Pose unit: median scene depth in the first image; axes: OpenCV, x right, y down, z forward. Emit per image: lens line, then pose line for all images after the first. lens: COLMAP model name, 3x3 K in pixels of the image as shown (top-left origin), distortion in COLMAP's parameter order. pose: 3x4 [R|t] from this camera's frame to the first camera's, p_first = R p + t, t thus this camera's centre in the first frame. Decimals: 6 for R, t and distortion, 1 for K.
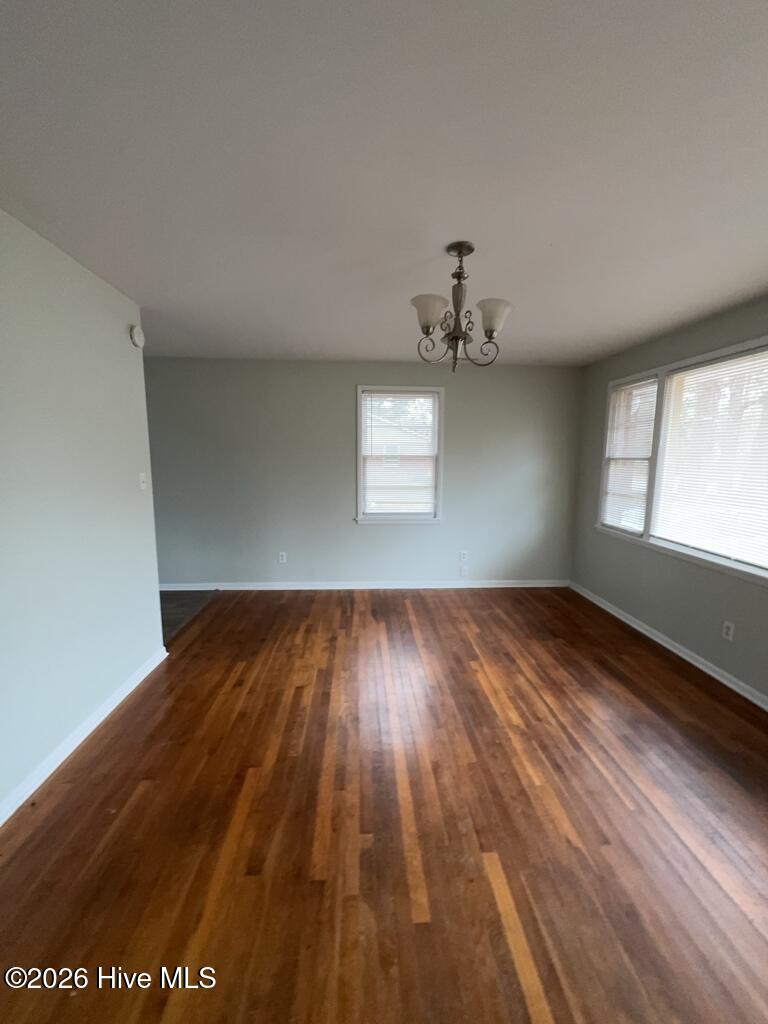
lens RADIAL K [[404.5, 0, 384.0], [0, 404.5, 512.0], [0, 0, 1]] dist [-0.001929, -0.000337]
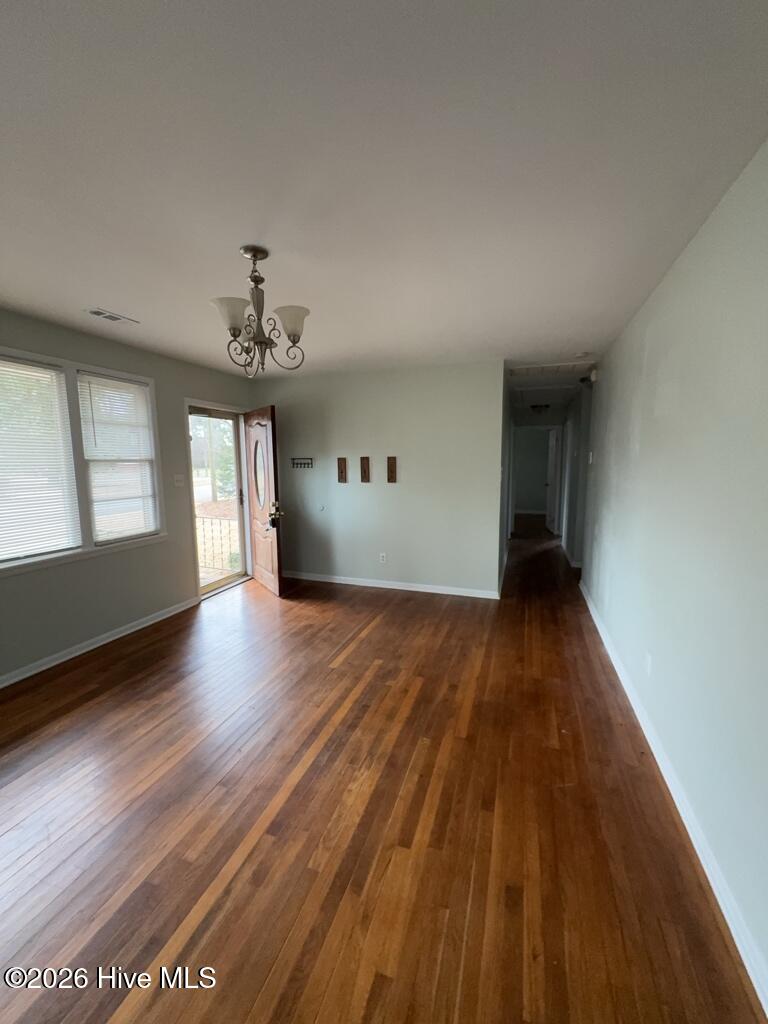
lens RADIAL K [[404.5, 0, 384.0], [0, 404.5, 512.0], [0, 0, 1]] dist [-0.001929, -0.000337]
pose [[-0.924023, -0.049670, 0.379097, -0.503498], [0.050441, 0.967022, 0.249648, -0.254161], [-0.378995, 0.249802, -0.891045, 1.871346]]
